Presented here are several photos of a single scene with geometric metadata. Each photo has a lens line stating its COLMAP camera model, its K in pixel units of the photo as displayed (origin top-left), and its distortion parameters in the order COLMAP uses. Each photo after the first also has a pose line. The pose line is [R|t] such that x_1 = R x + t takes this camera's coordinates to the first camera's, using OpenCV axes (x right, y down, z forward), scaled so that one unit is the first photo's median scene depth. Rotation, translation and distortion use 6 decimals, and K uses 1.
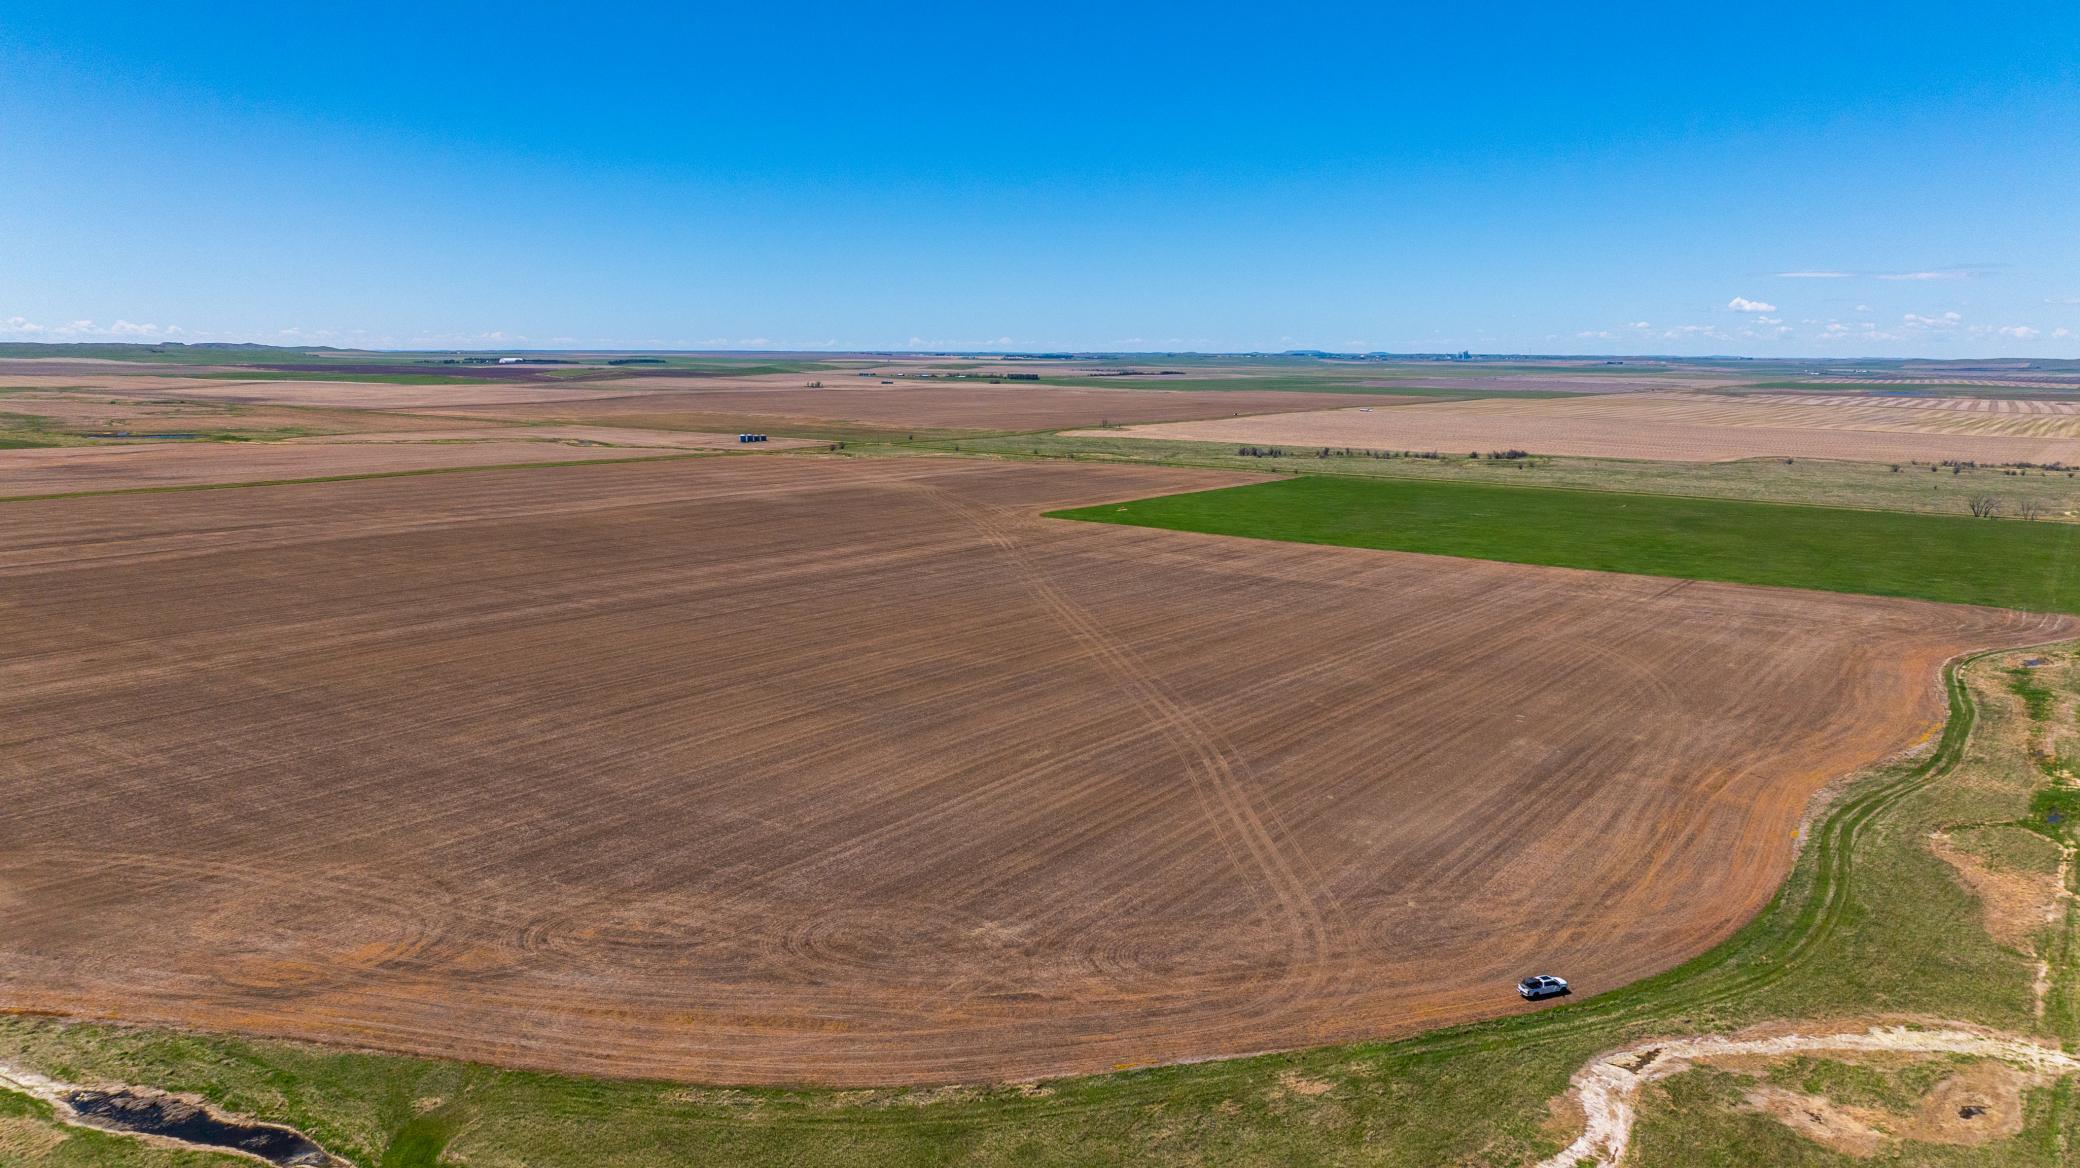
lens RADIAL K [[1468.6, 0, 1061.7], [0, 1468.6, 570.5], [0, 0, 1]] dist [-0.041585, 0.051942]
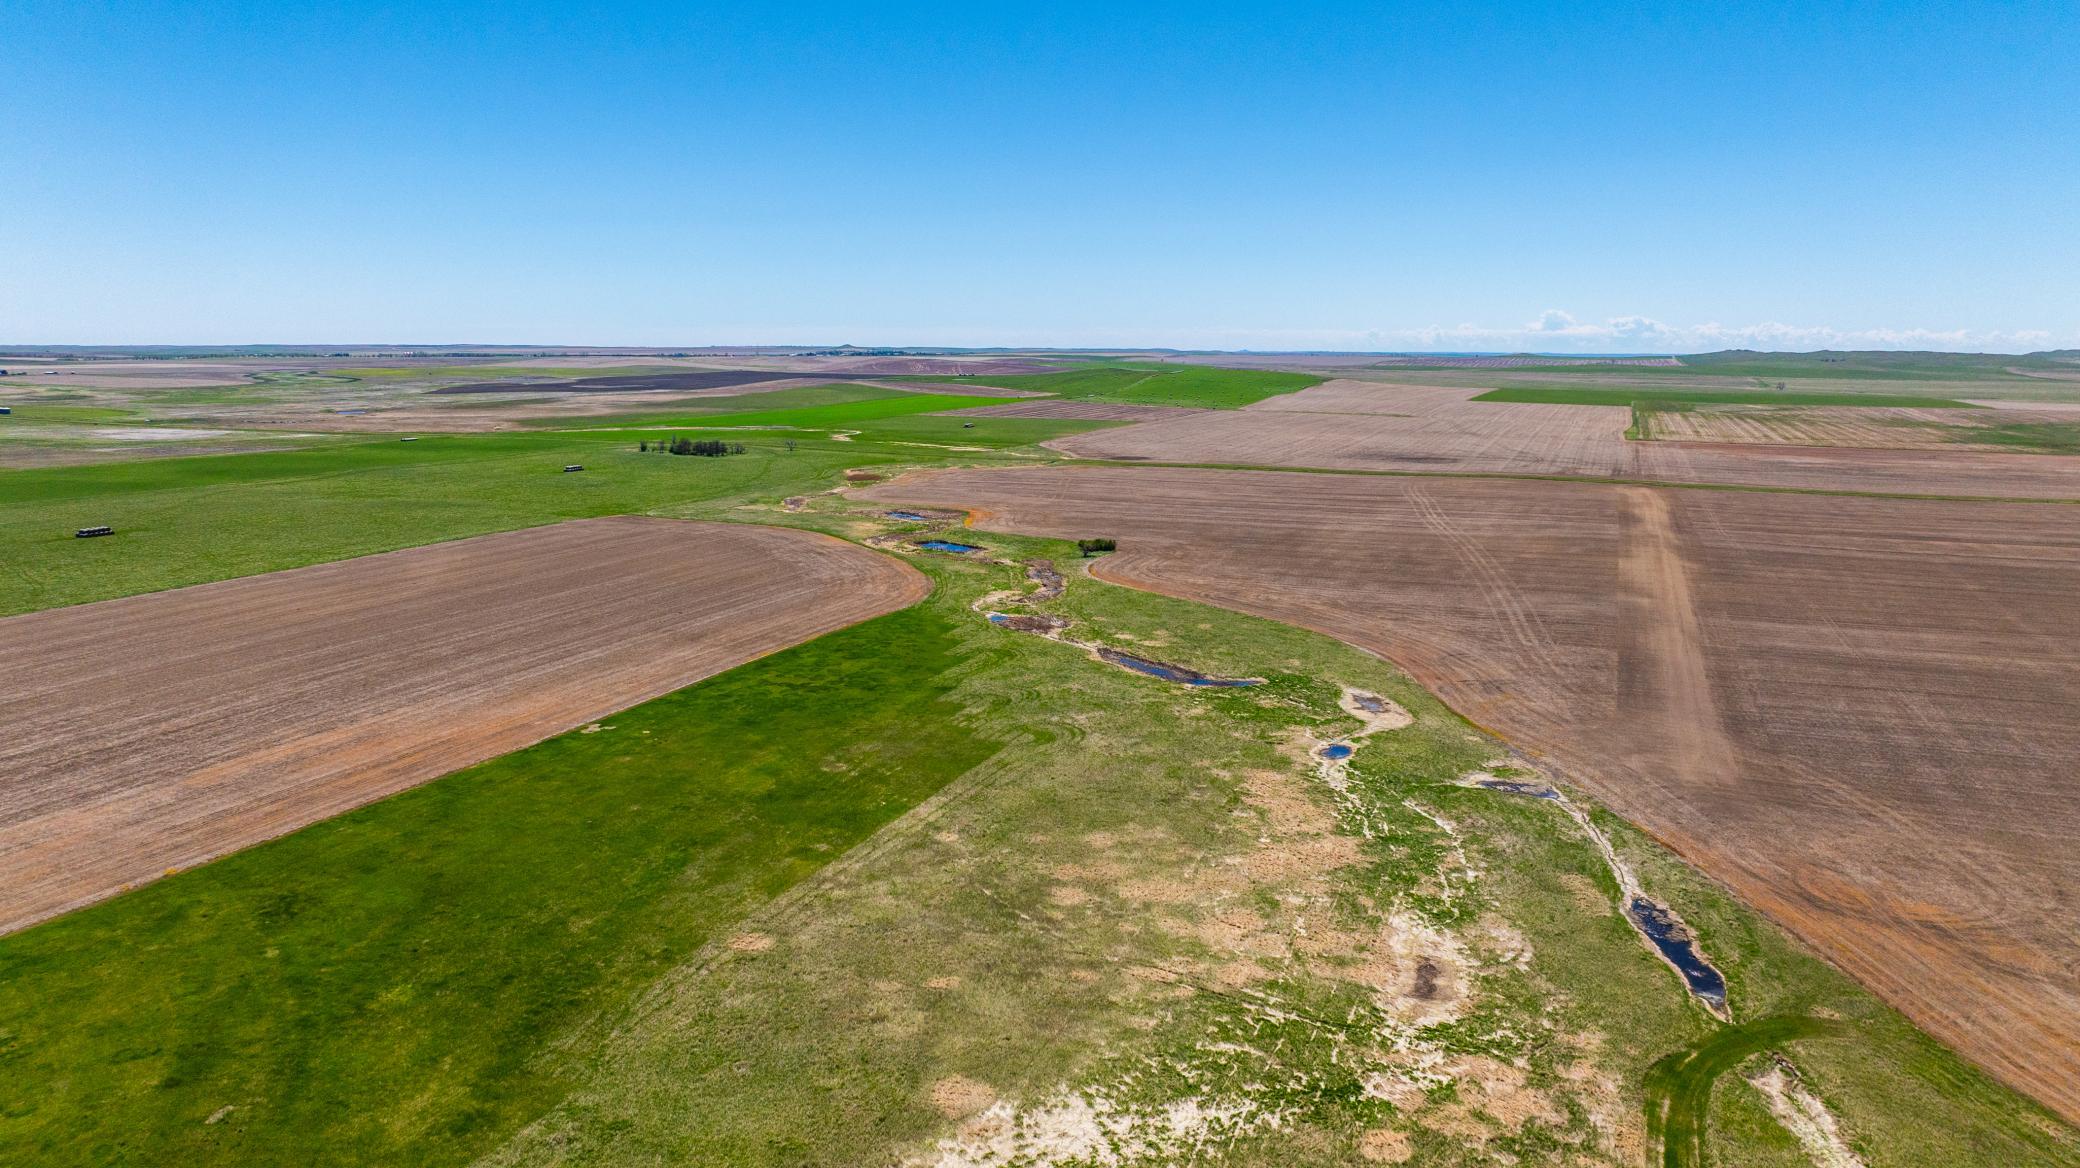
lens RADIAL K [[1468.6, 0, 1034.5], [0, 1468.6, 589.1], [0, 0, 1]] dist [-0.041585, 0.051942]
pose [[0.250331, 0.157217, -0.955310, 0.083475], [-0.151849, 0.980891, 0.121636, -0.000860], [0.956178, 0.114614, 0.269421, 0.011183]]
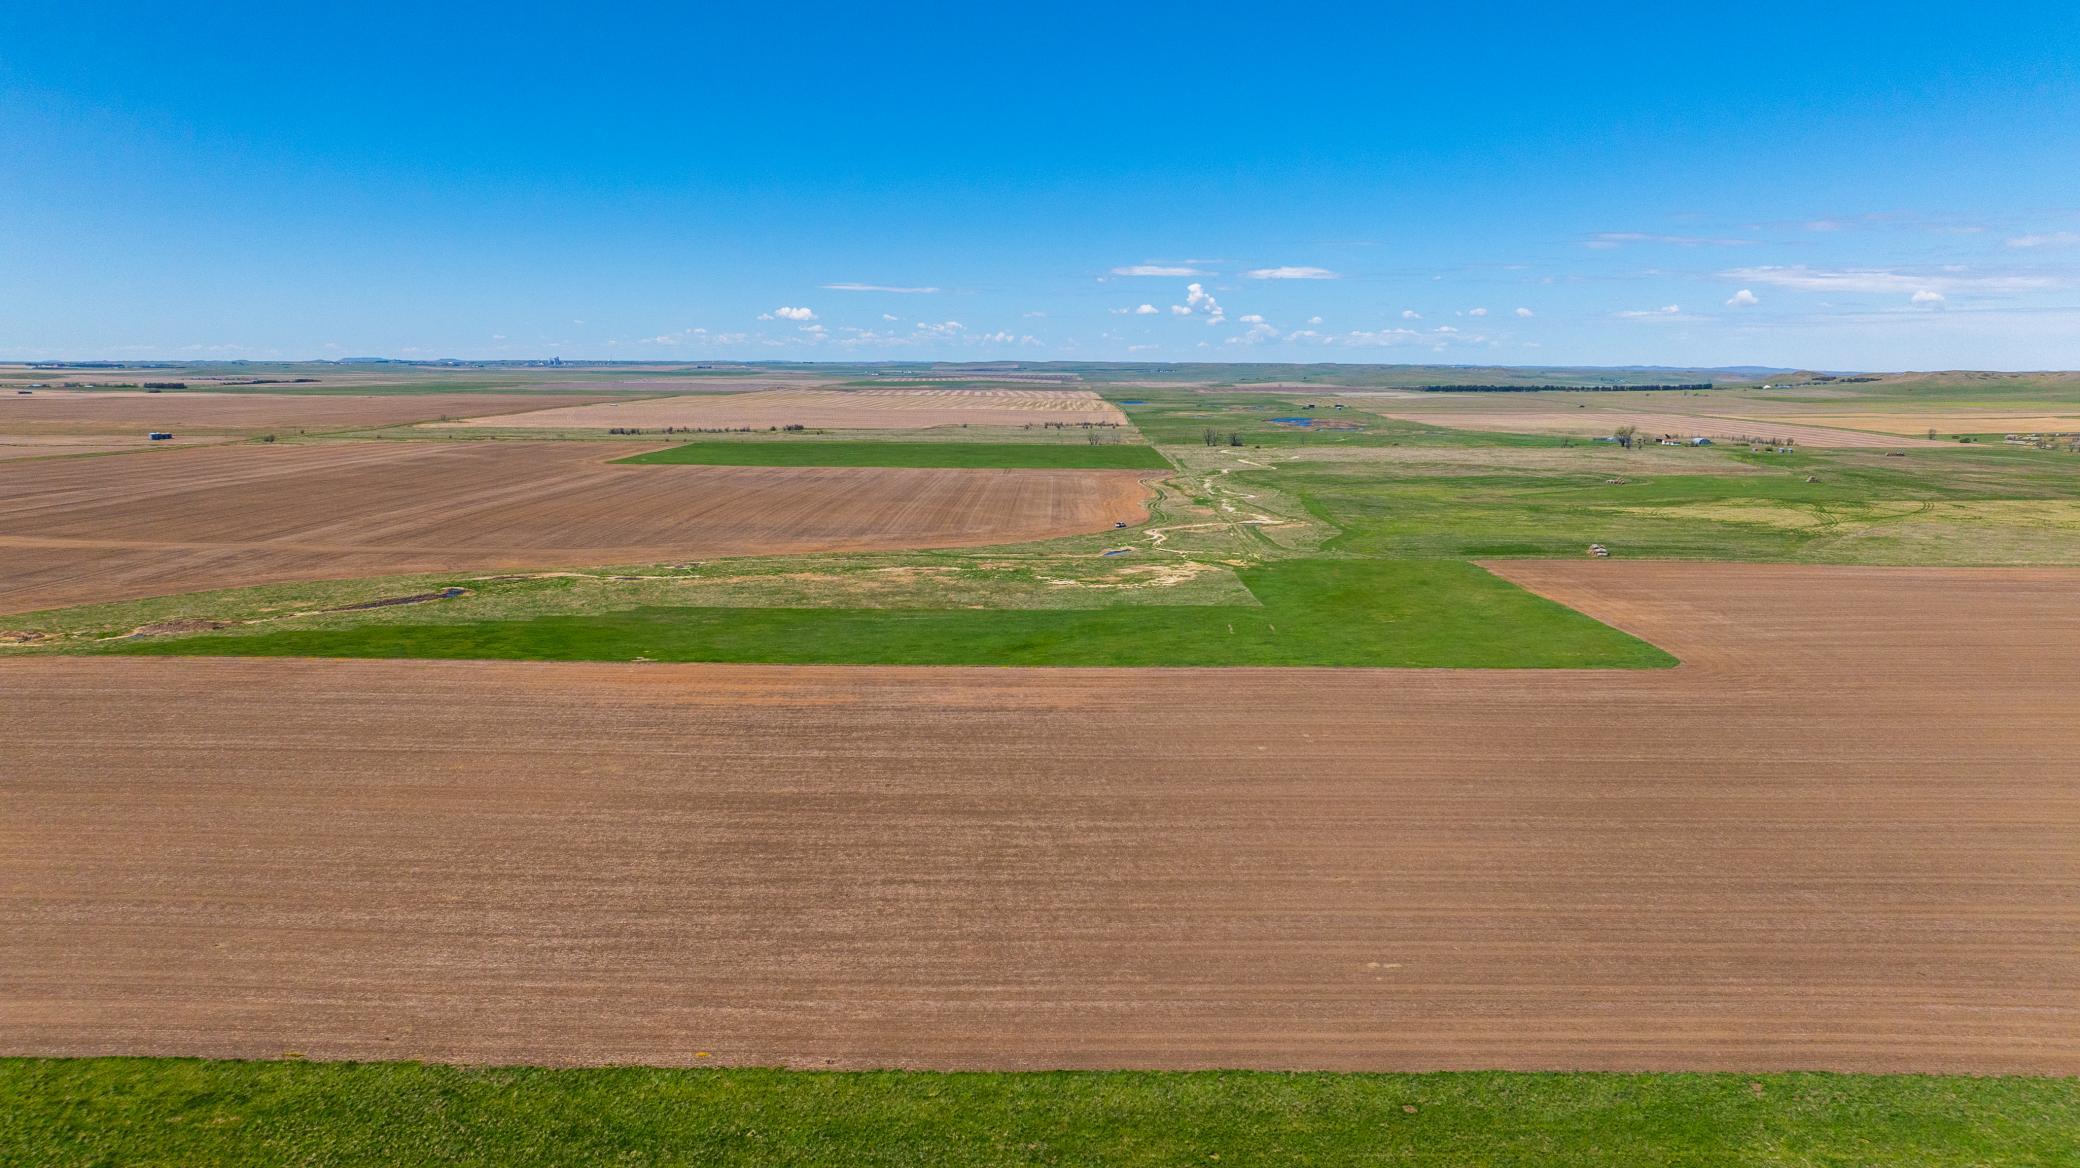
lens RADIAL K [[1468.6, 0, 1041.8], [0, 1468.6, 583.5], [0, 0, 1]] dist [-0.041585, 0.051942]
pose [[0.820078, -0.089310, 0.565240, -0.408850], [0.086663, 0.995737, 0.031596, 0.062175], [-0.565652, 0.023075, 0.824321, -0.407346]]
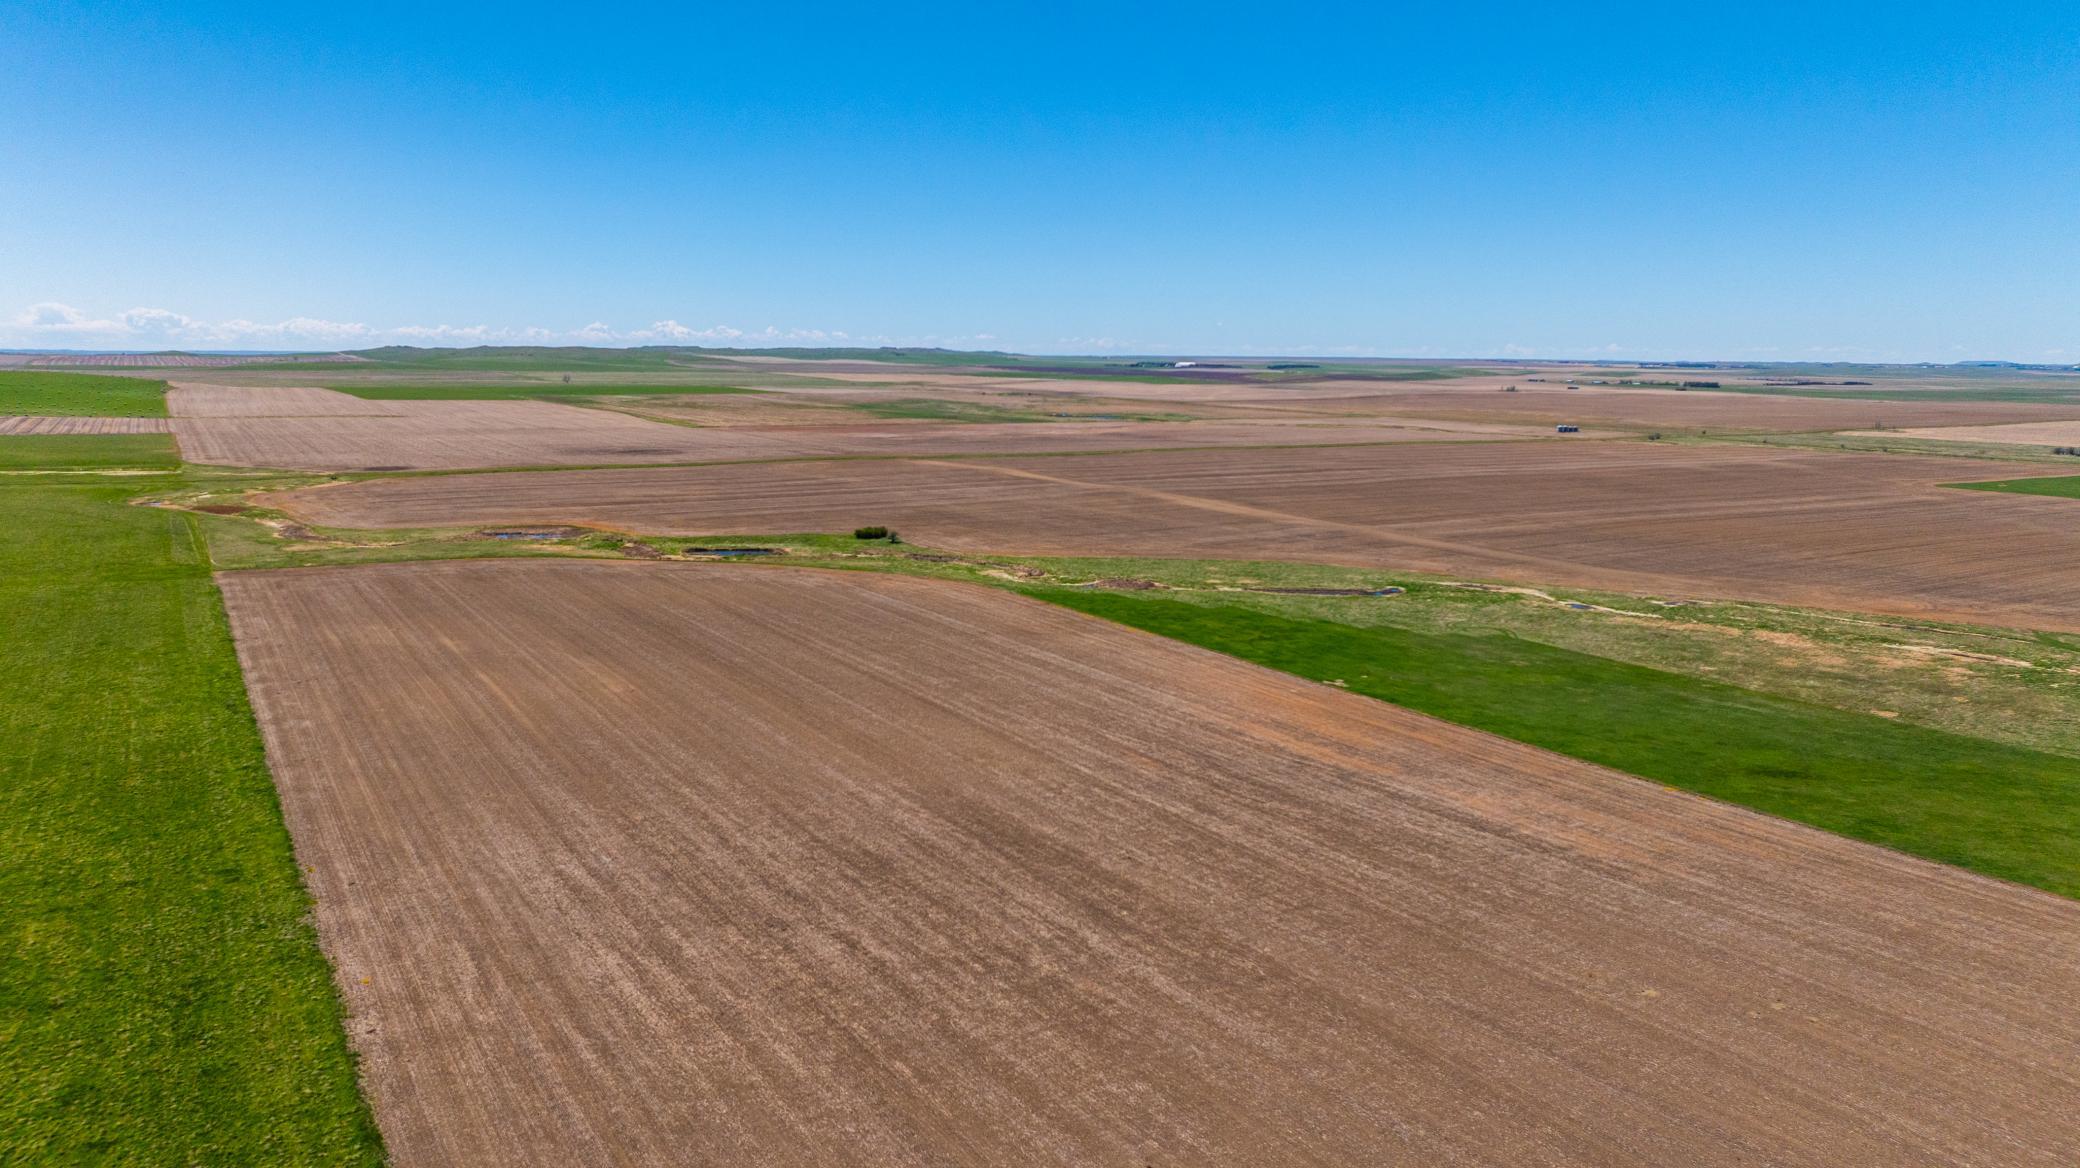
lens RADIAL K [[1468.6, 0, 1038.1], [0, 1468.6, 577.6], [0, 0, 1]] dist [-0.041585, 0.051942]
pose [[0.919014, 0.062111, -0.389302, -0.186009], [-0.062005, 0.997993, 0.012852, 0.059637], [0.389319, 0.012327, 0.921020, -0.379169]]
